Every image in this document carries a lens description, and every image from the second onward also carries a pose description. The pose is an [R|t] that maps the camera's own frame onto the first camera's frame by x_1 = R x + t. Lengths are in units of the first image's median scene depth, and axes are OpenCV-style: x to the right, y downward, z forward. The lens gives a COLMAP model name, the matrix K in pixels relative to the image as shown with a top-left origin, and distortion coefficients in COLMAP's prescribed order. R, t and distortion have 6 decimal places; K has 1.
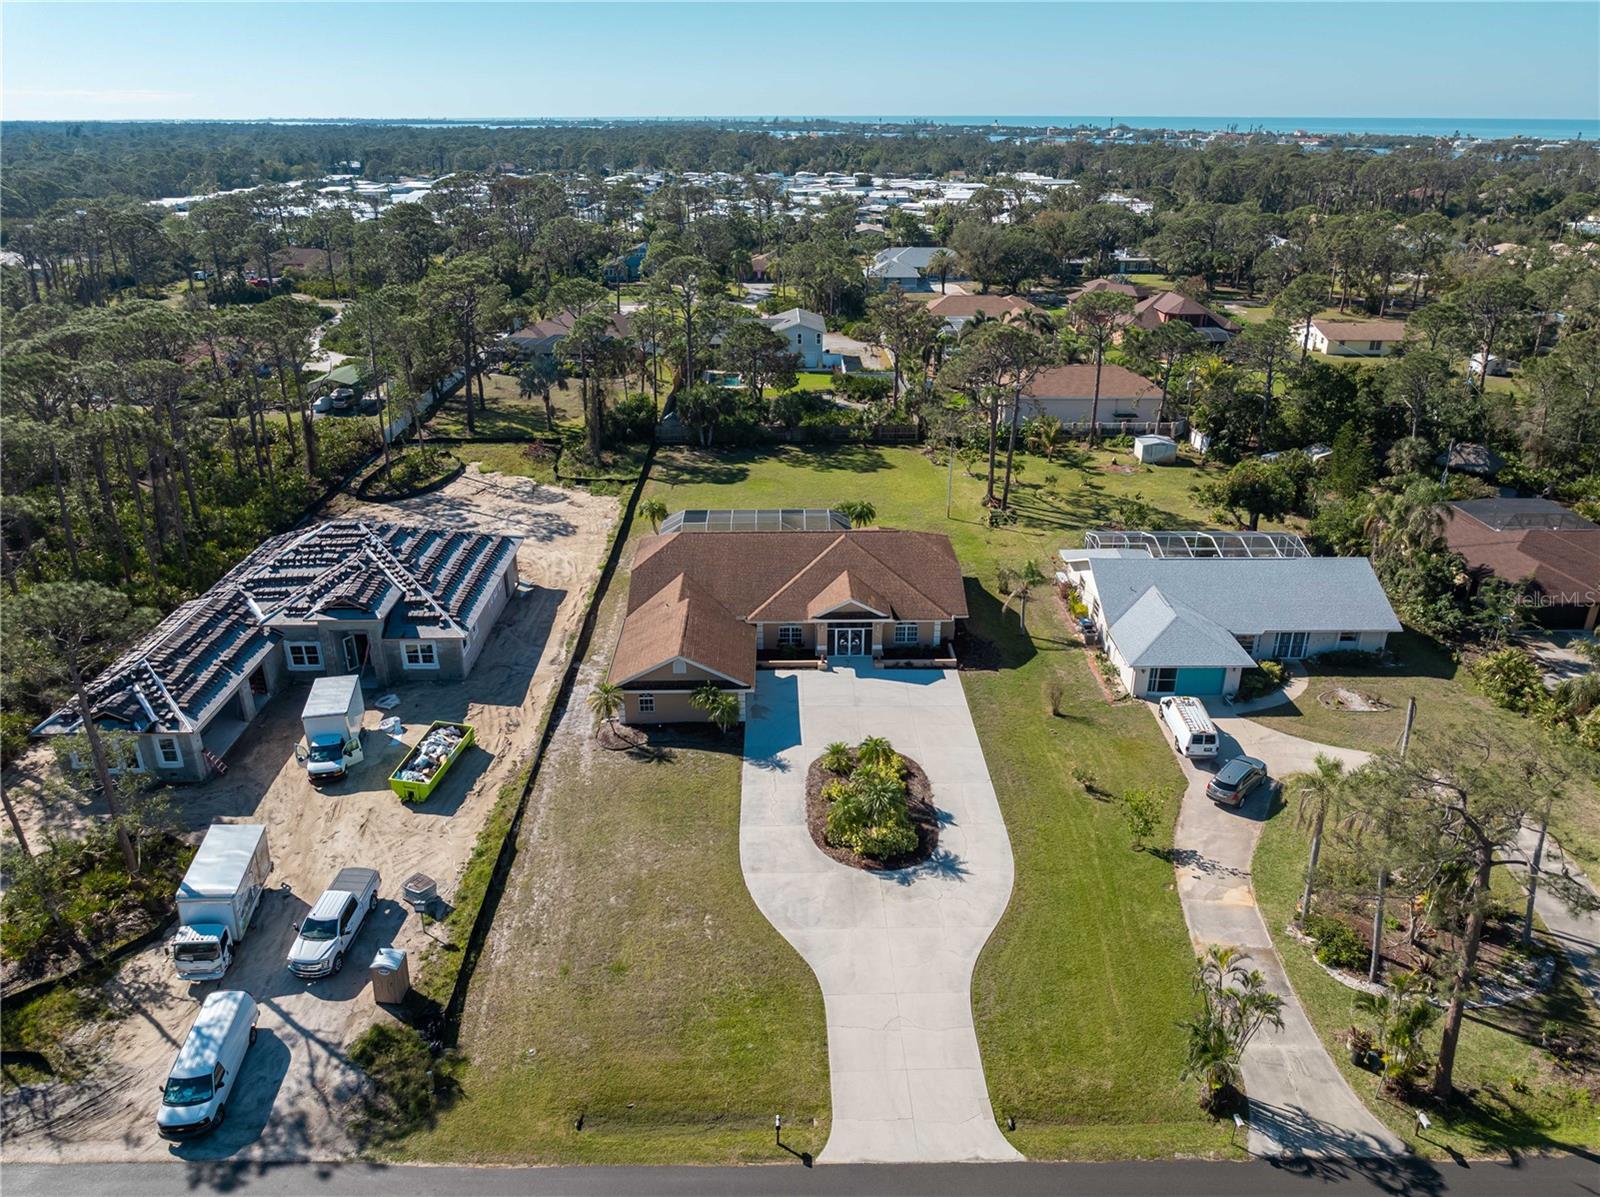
lens RADIAL K [[1131.2, 0, 805.7], [0, 1131.2, 598.6], [0, 0, 1]] dist [-0.033602, 0.012501]
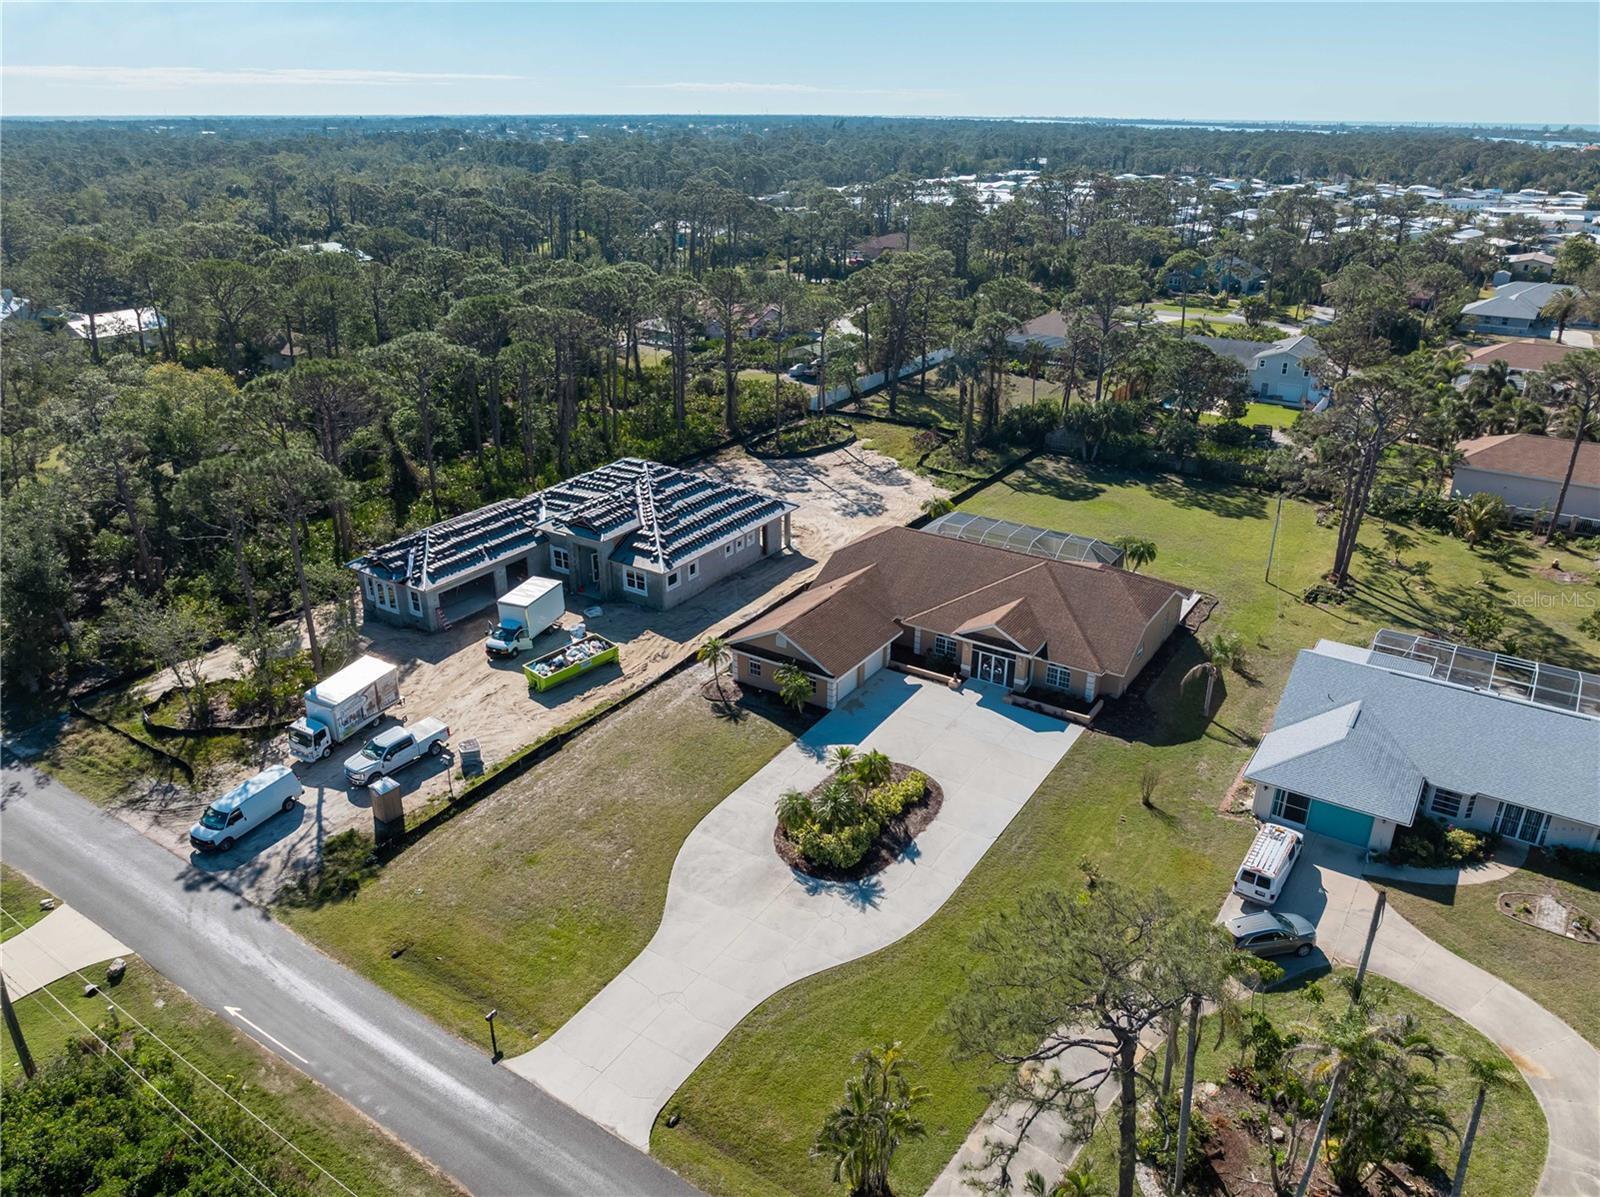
lens RADIAL K [[1131.2, 0, 797.1], [0, 1131.2, 606.2], [0, 0, 1]] dist [-0.033602, 0.012501]
pose [[0.823574, 0.230745, -0.518153, 0.399437], [-0.228033, 0.971132, 0.070021, -0.043626], [0.519353, 0.060489, 0.852417, 0.100506]]
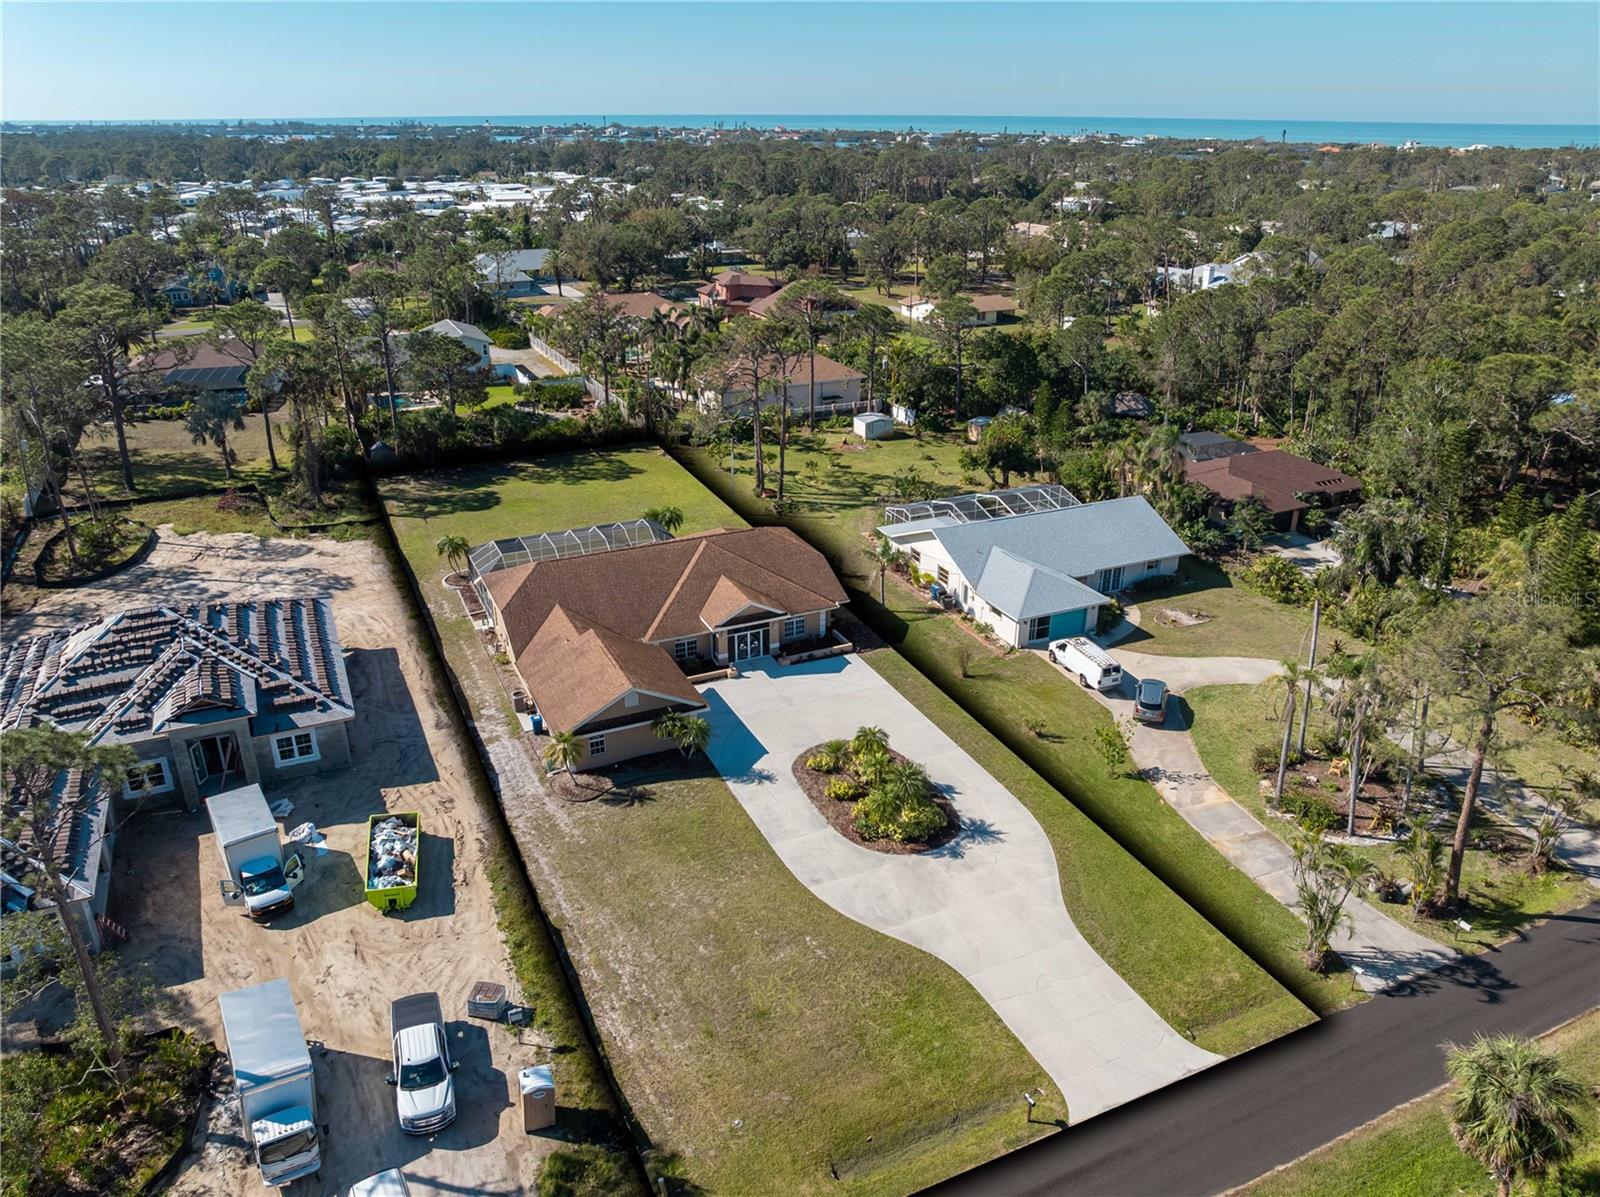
lens RADIAL K [[1131.2, 0, 805.6], [0, 1131.2, 591.3], [0, 0, 1]] dist [-0.033602, 0.012501]
pose [[0.911801, -0.157454, 0.379245, -0.294202], [0.159261, 0.986872, 0.026825, -0.027929], [-0.378490, 0.035940, 0.924907, 0.065559]]
